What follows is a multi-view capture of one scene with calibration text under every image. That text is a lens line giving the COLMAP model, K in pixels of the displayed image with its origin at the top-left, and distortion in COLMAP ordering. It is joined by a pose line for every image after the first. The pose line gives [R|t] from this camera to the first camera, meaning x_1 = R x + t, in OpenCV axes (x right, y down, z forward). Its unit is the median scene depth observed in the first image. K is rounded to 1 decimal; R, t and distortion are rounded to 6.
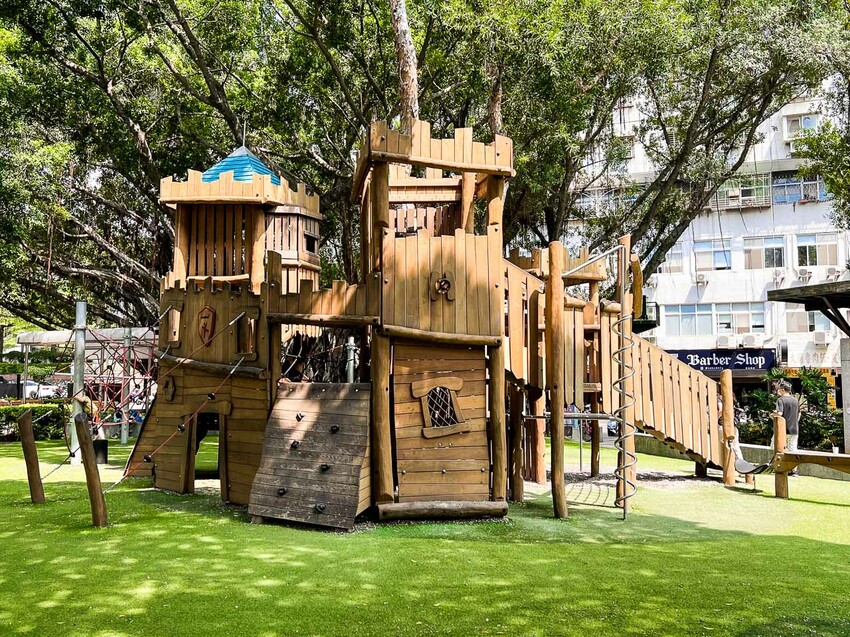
lens RADIAL K [[778.1, 0, 425.0], [0, 778.1, 318.5], [0, 0, 1]] dist [0.032006, -0.006146]
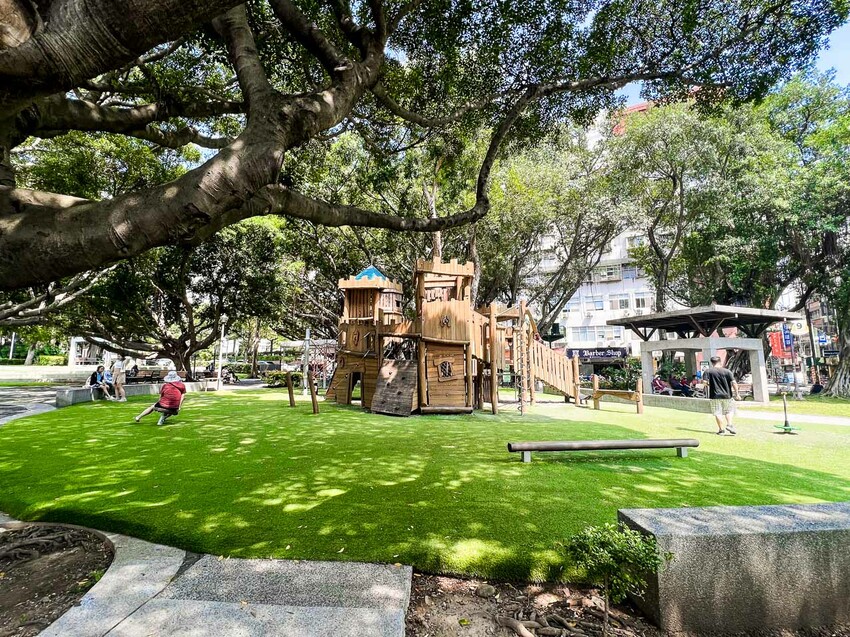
lens RADIAL K [[367.9, 0, 425.0], [0, 367.9, 318.5], [0, 0, 1]] dist [0.000378, 0.000007]
pose [[0.994976, -0.012712, -0.099306, 0.055031], [0.008328, 0.998978, -0.044436, 0.001239], [0.099769, 0.043386, 0.994064, -0.146063]]
